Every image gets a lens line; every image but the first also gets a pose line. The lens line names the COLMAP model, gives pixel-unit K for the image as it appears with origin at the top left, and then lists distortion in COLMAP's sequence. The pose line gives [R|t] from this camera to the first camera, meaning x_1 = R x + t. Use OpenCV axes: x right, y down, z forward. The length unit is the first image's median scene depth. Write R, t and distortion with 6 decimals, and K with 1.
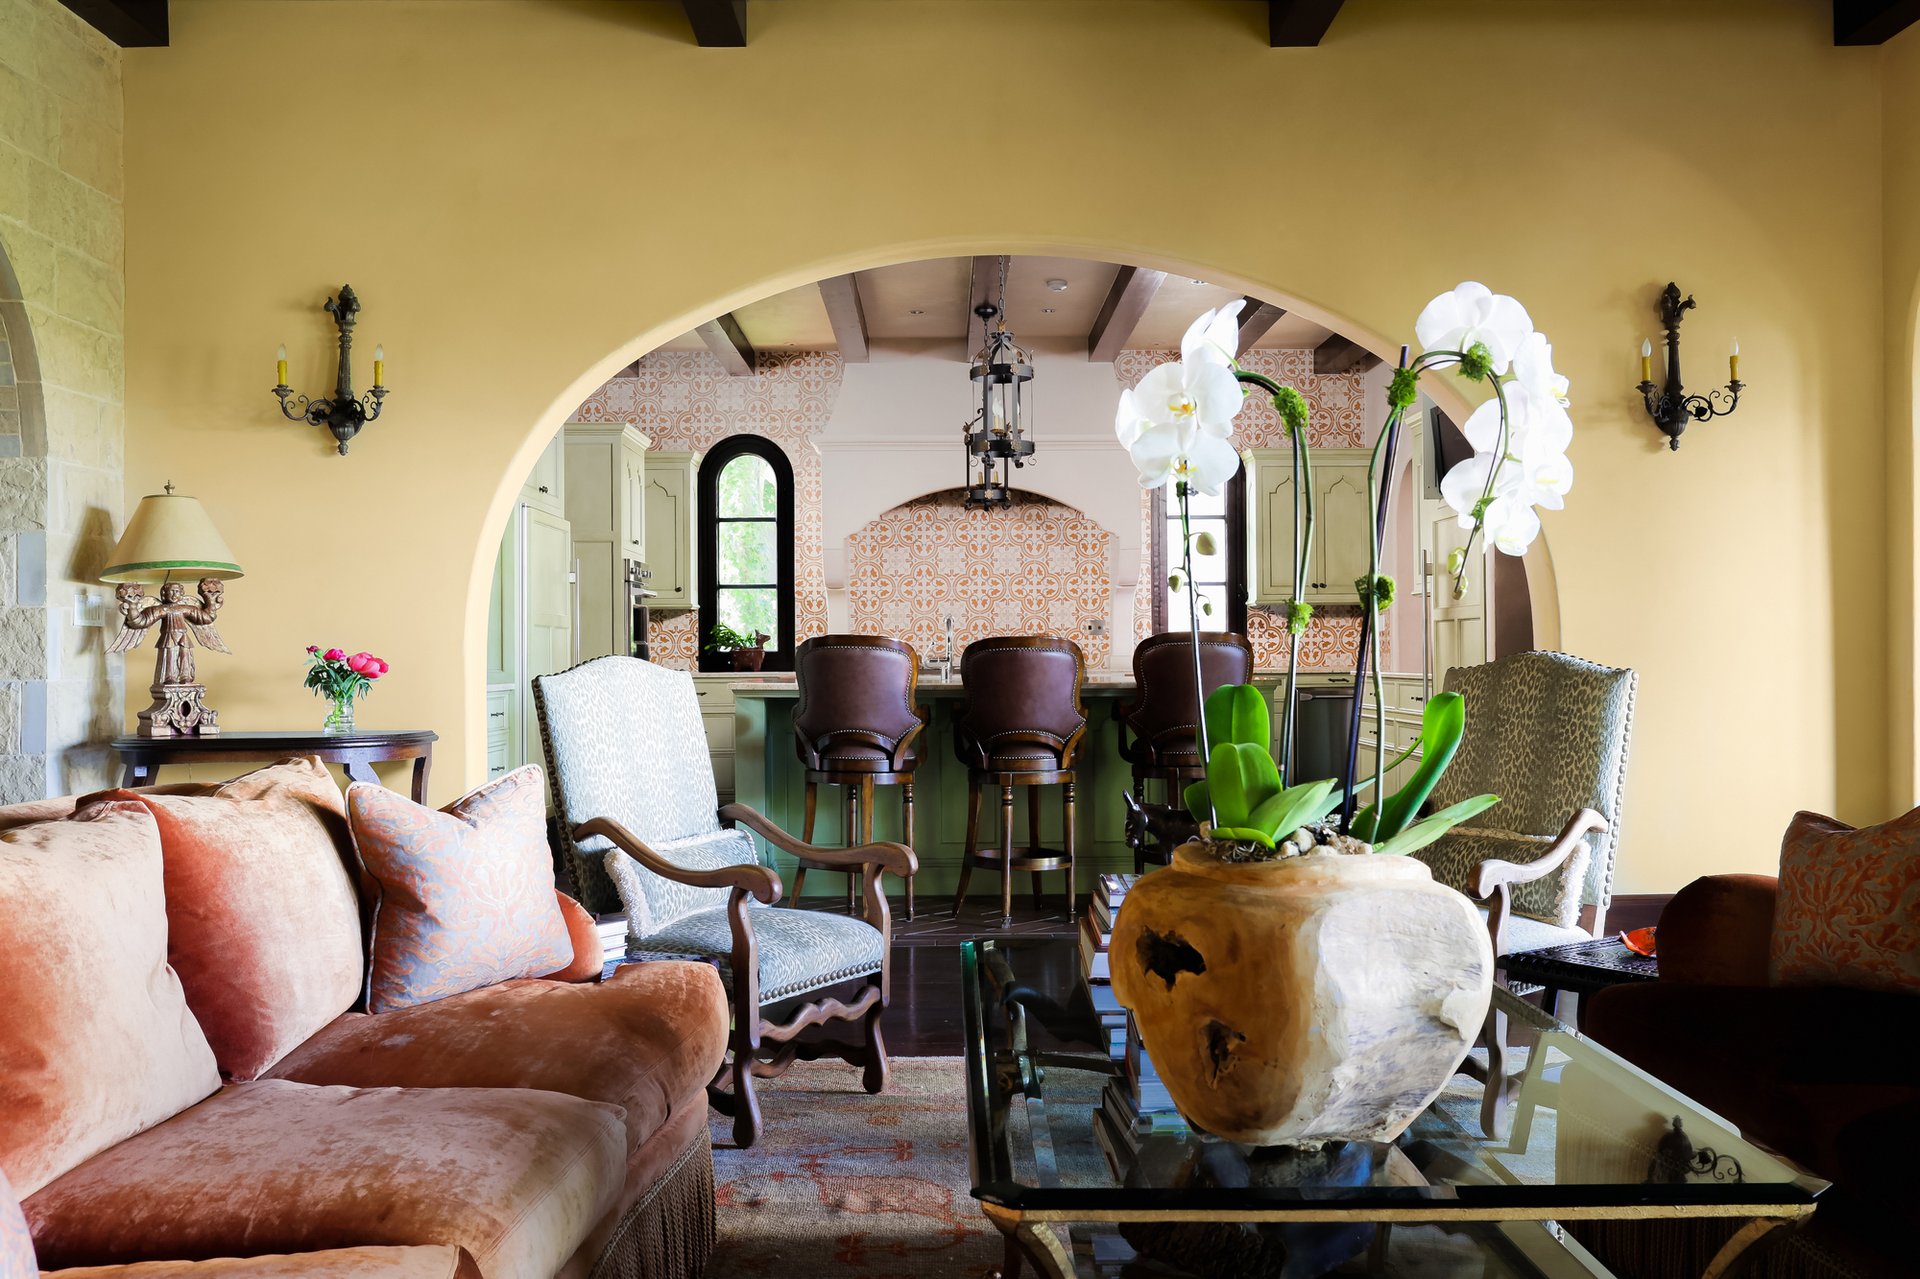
lens RADIAL K [[1725.6, 0, 960.0], [0, 1725.6, 639.5], [0, 0, 1]] dist [-0.006761, -0.002017]
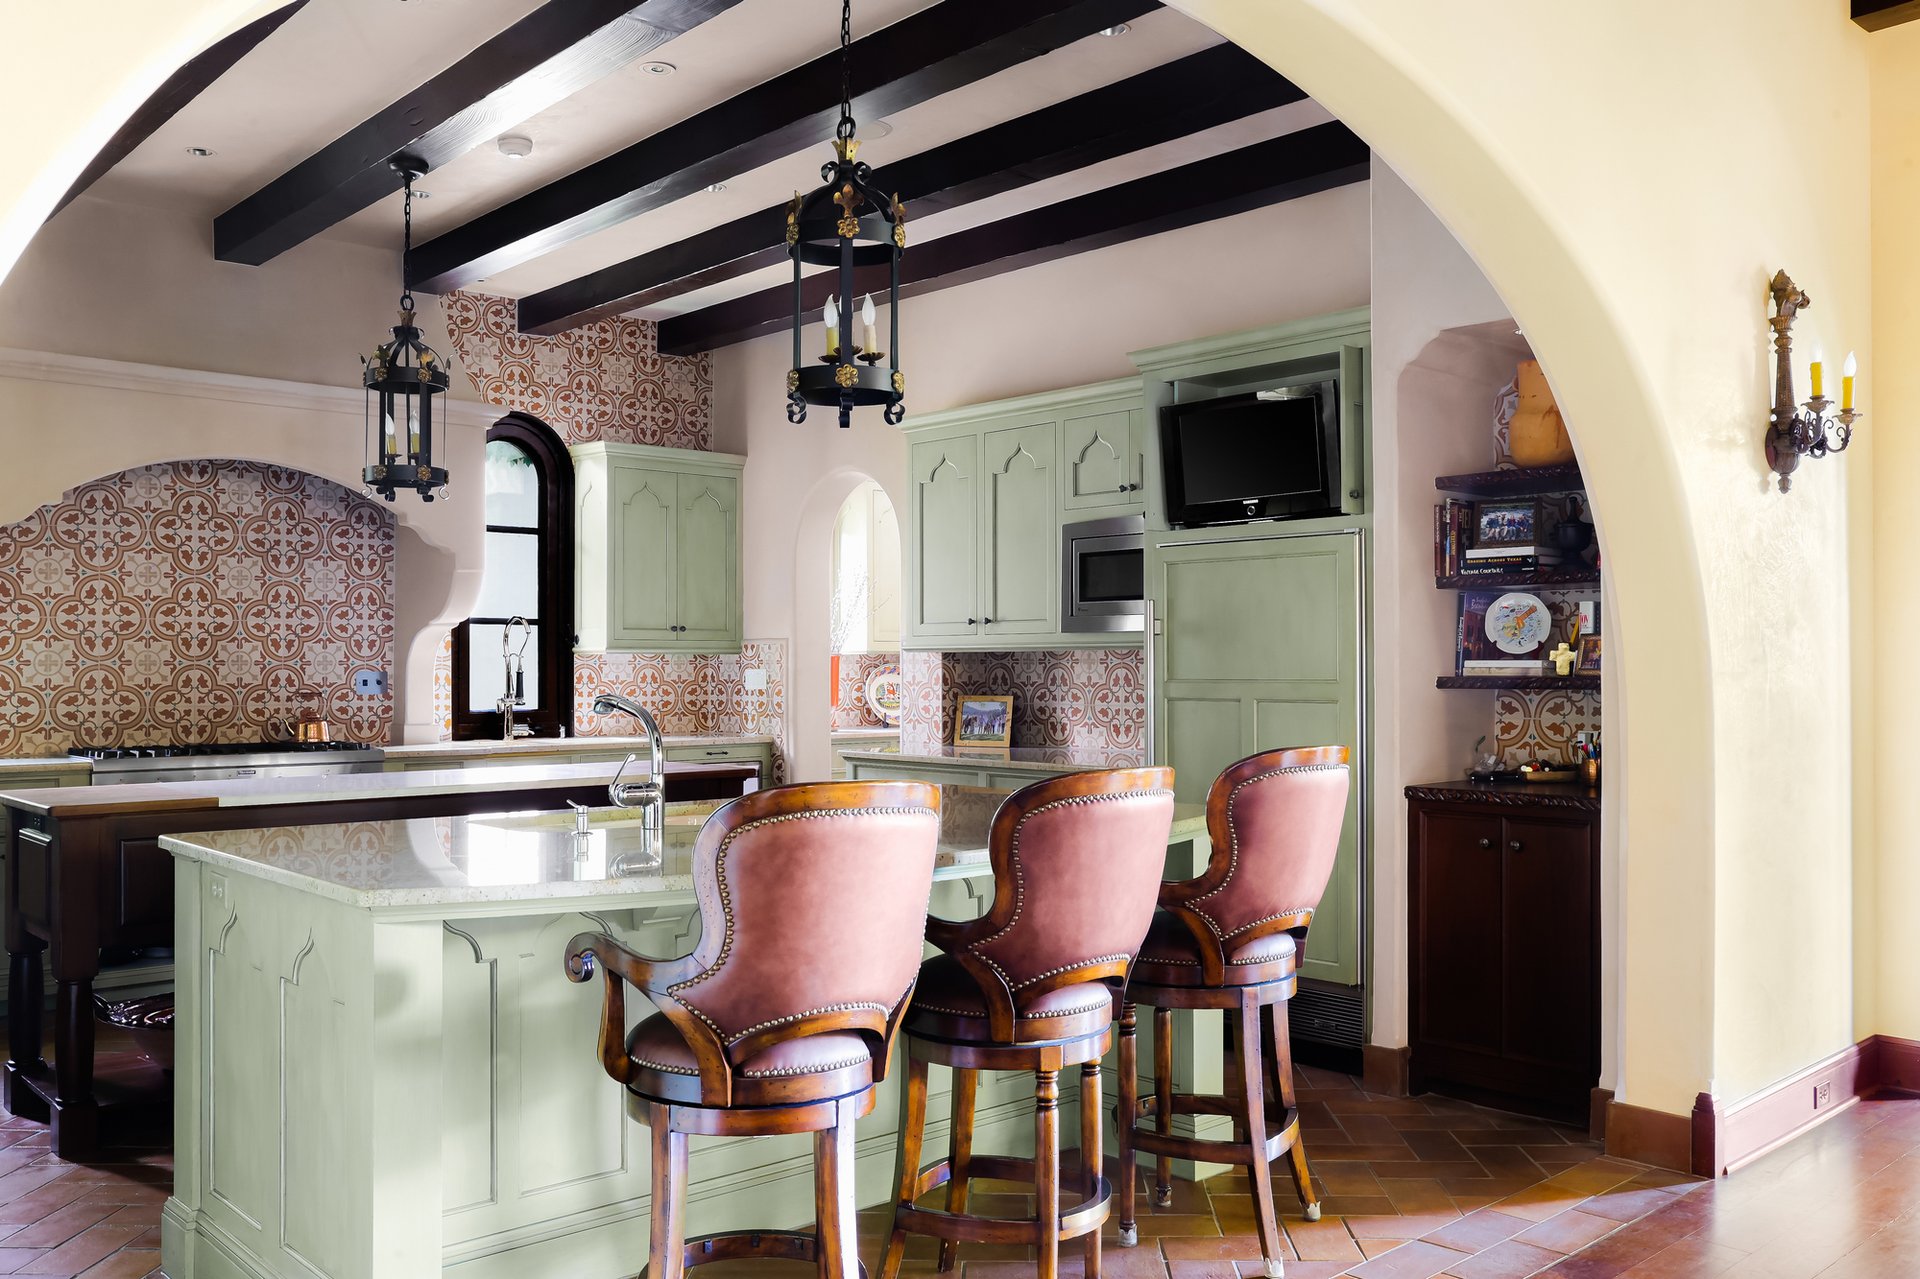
lens RADIAL K [[1597.1, 0, 960.0], [0, 1597.1, 639.5], [0, 0, 1]] dist [-0.109390, 0.150459]
pose [[0.745022, 0.016853, 0.666826, -0.163600], [-0.009076, 0.999844, -0.015130, -0.016622], [-0.666978, 0.005220, 0.745059, 0.382884]]
